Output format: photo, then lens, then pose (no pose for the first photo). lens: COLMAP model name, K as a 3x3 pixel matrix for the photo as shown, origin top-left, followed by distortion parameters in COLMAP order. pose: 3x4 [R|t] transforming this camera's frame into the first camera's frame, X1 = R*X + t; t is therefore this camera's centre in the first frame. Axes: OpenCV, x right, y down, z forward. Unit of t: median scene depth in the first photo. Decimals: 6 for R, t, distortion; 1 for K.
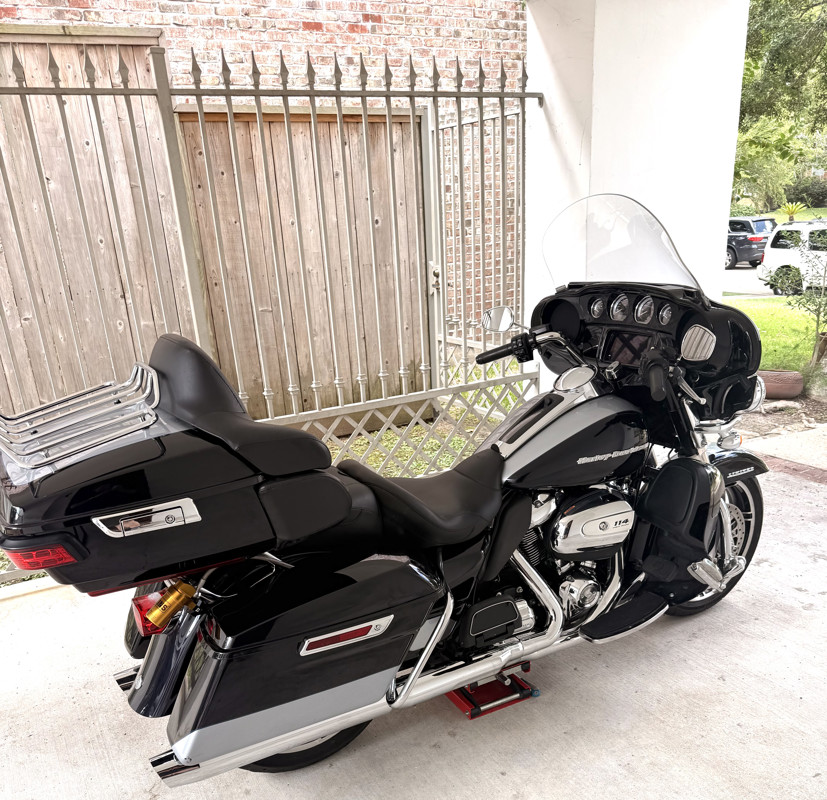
lens RADIAL K [[810.1, 0, 413.6], [0, 810.1, 532.7], [0, 0, 1]] dist [0.204484, -0.343845]
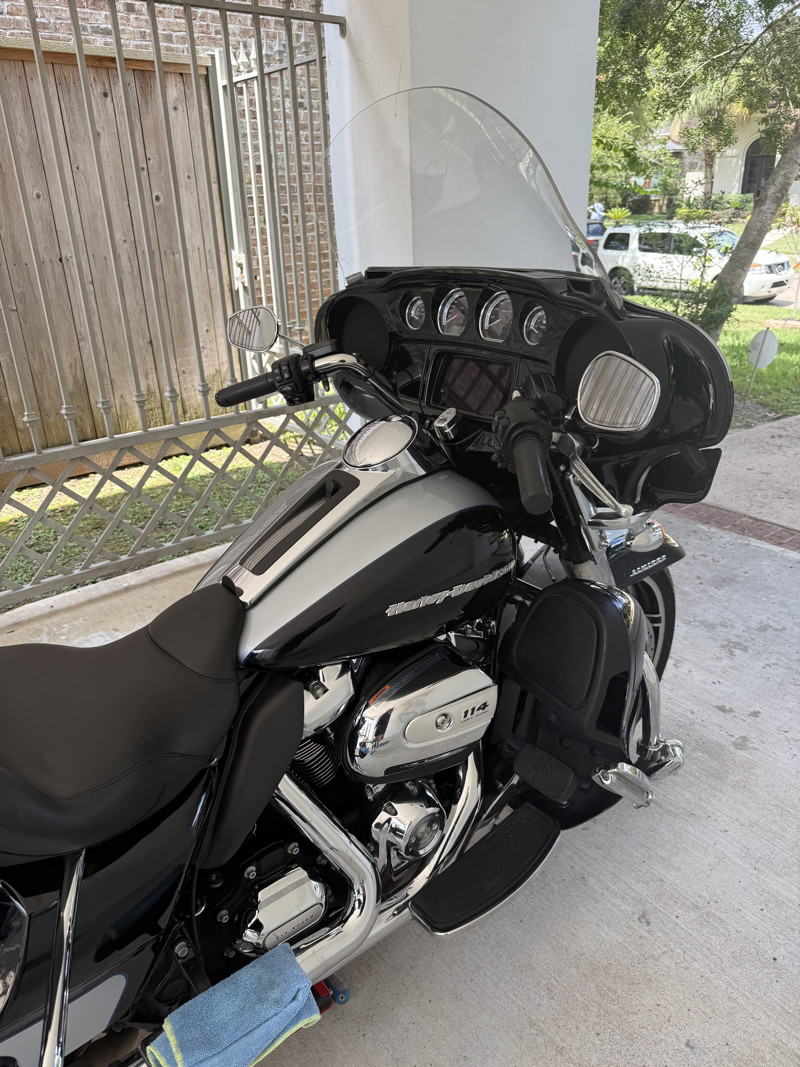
lens RADIAL K [[789.4, 0, 400.0], [0, 789.4, 533.5], [0, 0, 1]] dist [0.072191, -0.006758]
pose [[0.988121, -0.046128, 0.146589, 0.128376], [0.044583, 0.998910, 0.013809, -0.131630], [-0.147067, -0.007110, 0.989101, 0.473049]]
